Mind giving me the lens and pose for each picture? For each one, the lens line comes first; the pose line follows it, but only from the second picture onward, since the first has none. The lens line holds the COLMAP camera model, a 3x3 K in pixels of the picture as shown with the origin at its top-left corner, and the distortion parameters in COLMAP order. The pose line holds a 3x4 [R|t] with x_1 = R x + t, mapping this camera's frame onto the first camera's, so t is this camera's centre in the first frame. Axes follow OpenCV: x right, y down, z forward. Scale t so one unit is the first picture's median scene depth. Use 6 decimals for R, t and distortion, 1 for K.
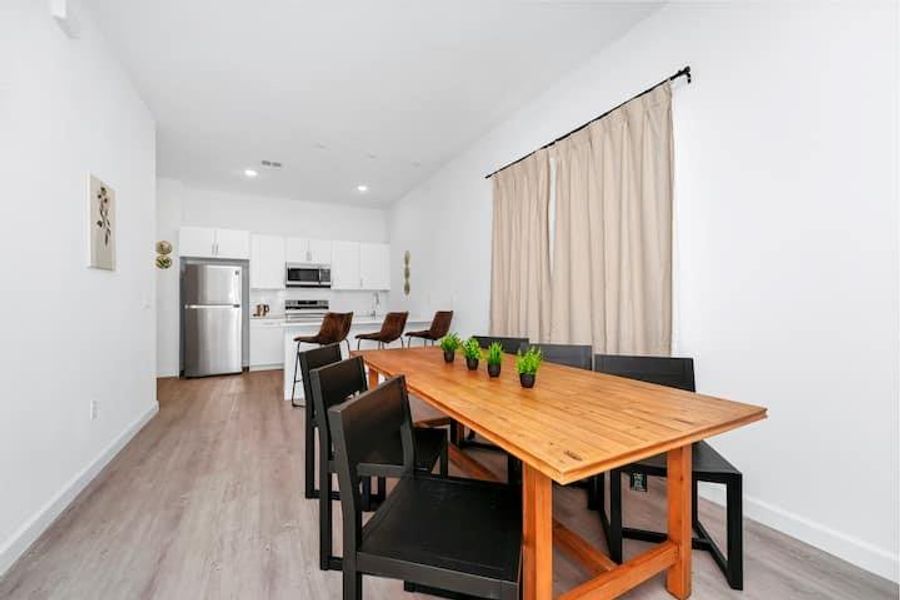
lens RADIAL K [[359.5, 0, 450.0], [0, 359.5, 300.0], [0, 0, 1]] dist [-0.001128, 0.000029]
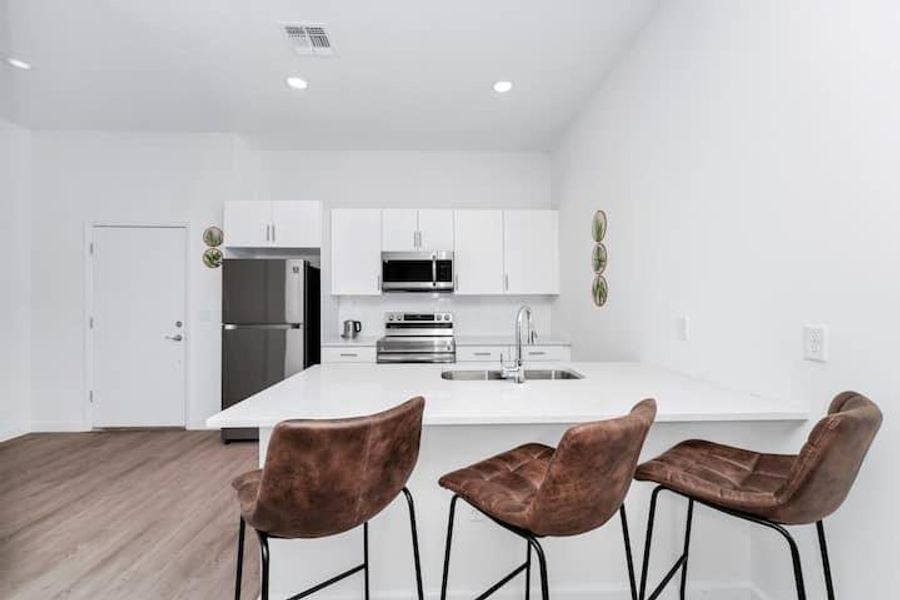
lens RADIAL K [[359.5, 0, 450.0], [0, 359.5, 300.0], [0, 0, 1]] dist [-0.001128, 0.000029]
pose [[0.901386, -0.001497, -0.433014, -0.121288], [0.001219, 0.999999, -0.000920, -0.028991], [0.433015, 0.000301, 0.901387, 0.658297]]
